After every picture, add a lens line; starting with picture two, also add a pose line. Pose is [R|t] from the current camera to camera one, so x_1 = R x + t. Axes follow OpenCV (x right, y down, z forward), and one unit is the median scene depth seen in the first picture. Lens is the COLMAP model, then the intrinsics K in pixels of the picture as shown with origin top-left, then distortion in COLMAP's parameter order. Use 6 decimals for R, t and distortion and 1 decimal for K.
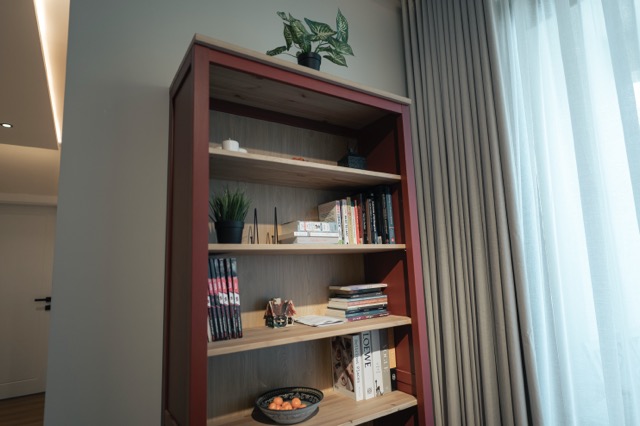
lens RADIAL K [[363.2, 0, 319.6], [0, 363.2, 218.2], [0, 0, 1]] dist [0.003224, -0.003676]
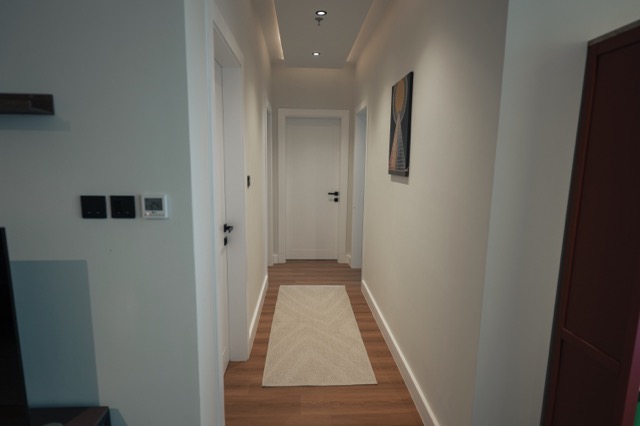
lens RADIAL K [[363.2, 0, 316.6], [0, 363.2, 211.5], [0, 0, 1]] dist [0.003224, -0.003676]
pose [[0.857098, 0.116473, -0.501814, -0.452639], [0.026886, 0.962664, 0.269359, -0.179424], [0.514451, -0.244359, 0.821966, -0.295668]]
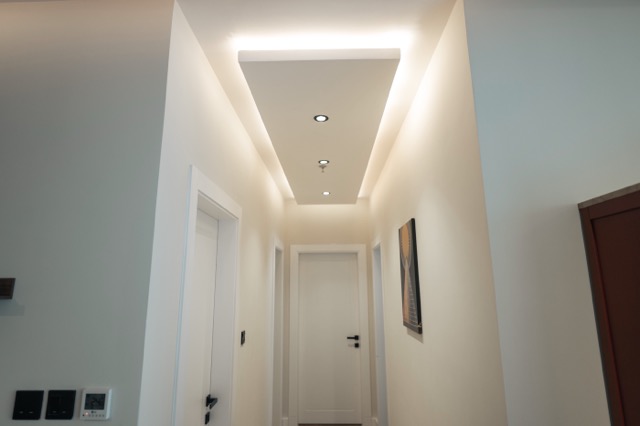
lens RADIAL K [[386.9, 0, 315.9], [0, 386.9, 193.0], [0, 0, 1]] dist [-0.011097, 0.000398]
pose [[0.814111, -0.105244, -0.571092, -0.357743], [0.055871, 0.993073, -0.103362, -0.293279], [0.578015, 0.052240, 0.814352, -0.177031]]
